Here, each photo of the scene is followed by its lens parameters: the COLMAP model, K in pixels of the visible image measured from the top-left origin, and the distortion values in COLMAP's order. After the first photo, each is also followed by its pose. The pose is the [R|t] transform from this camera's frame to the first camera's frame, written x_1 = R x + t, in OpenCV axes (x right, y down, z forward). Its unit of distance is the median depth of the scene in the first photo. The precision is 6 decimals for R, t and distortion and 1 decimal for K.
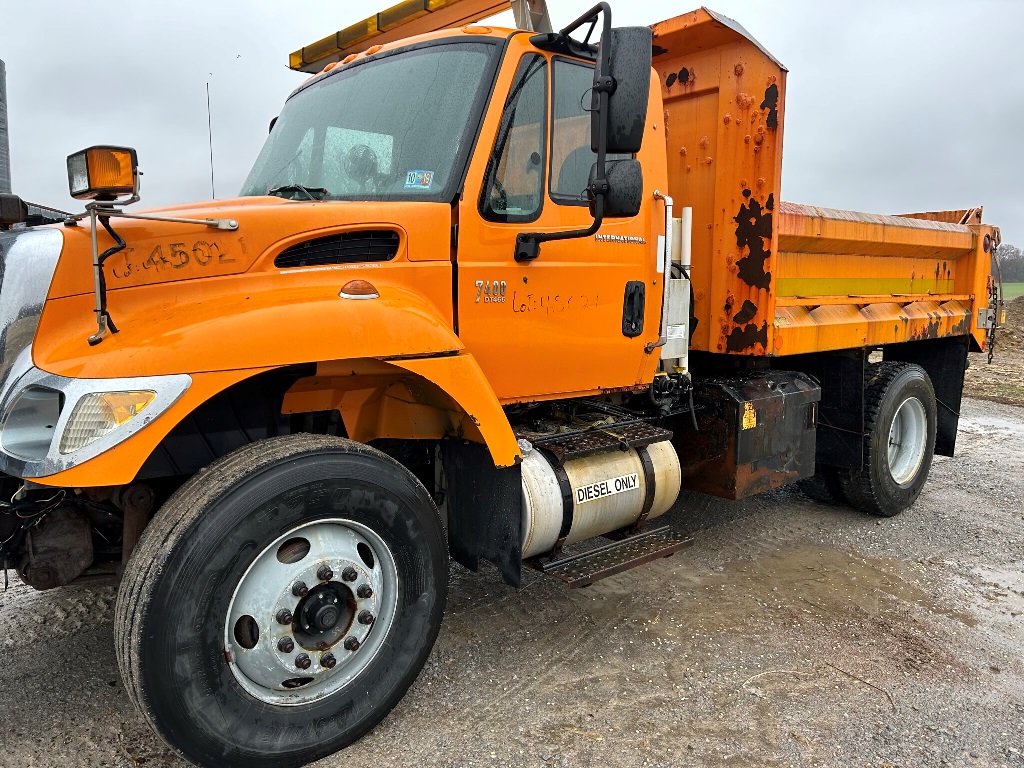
lens RADIAL K [[763.1, 0, 504.2], [0, 763.1, 377.9], [0, 0, 1]] dist [0.076875, -0.097755]
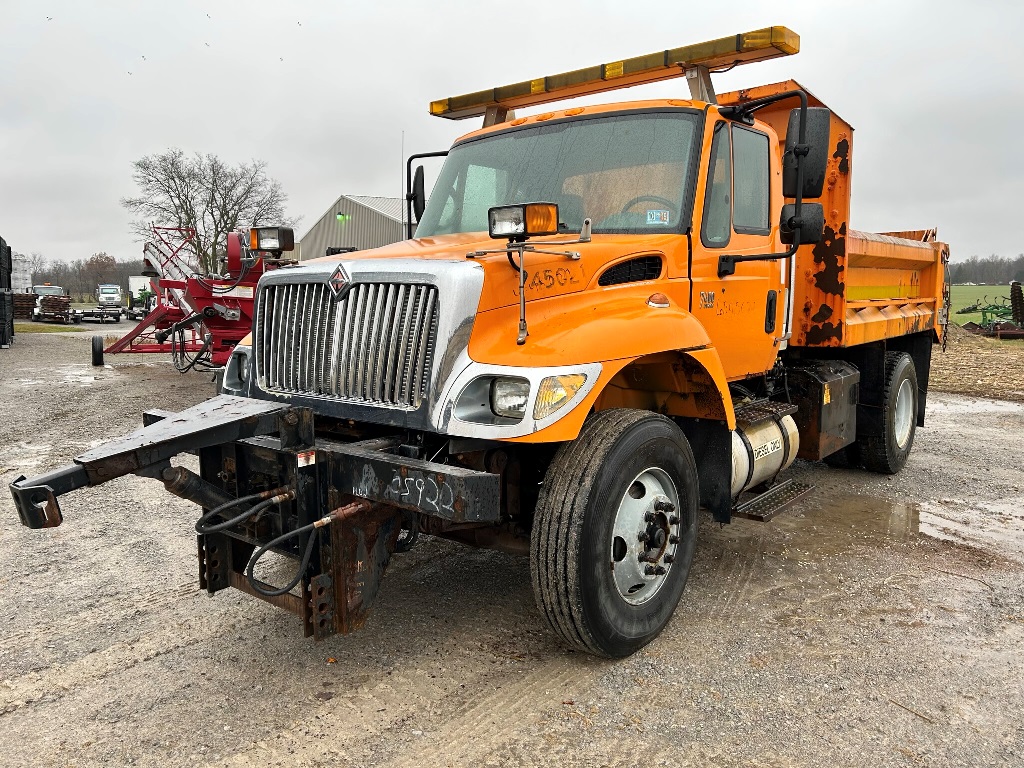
lens RADIAL K [[763.1, 0, 504.6], [0, 763.1, 382.3], [0, 0, 1]] dist [0.076875, -0.097755]
pose [[0.985841, -0.034460, 0.164104, -0.447559], [0.035717, 0.999351, -0.004712, 0.017714], [-0.163835, 0.010507, 0.986432, -0.195201]]
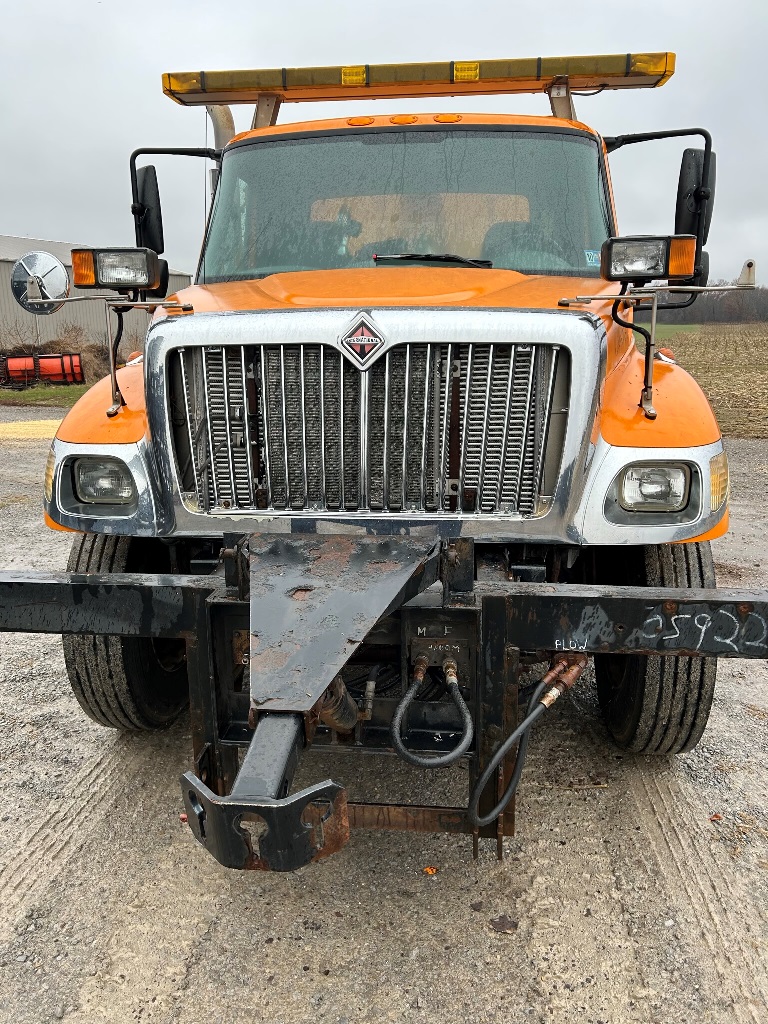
lens RADIAL K [[763.1, 0, 381.6], [0, 763.1, 508.4], [0, 0, 1]] dist [0.076875, -0.097755]
pose [[0.731359, -0.177141, 0.658585, -0.883663], [0.106108, 0.983474, 0.146695, -0.066569], [-0.673687, -0.037406, 0.738069, 0.249092]]
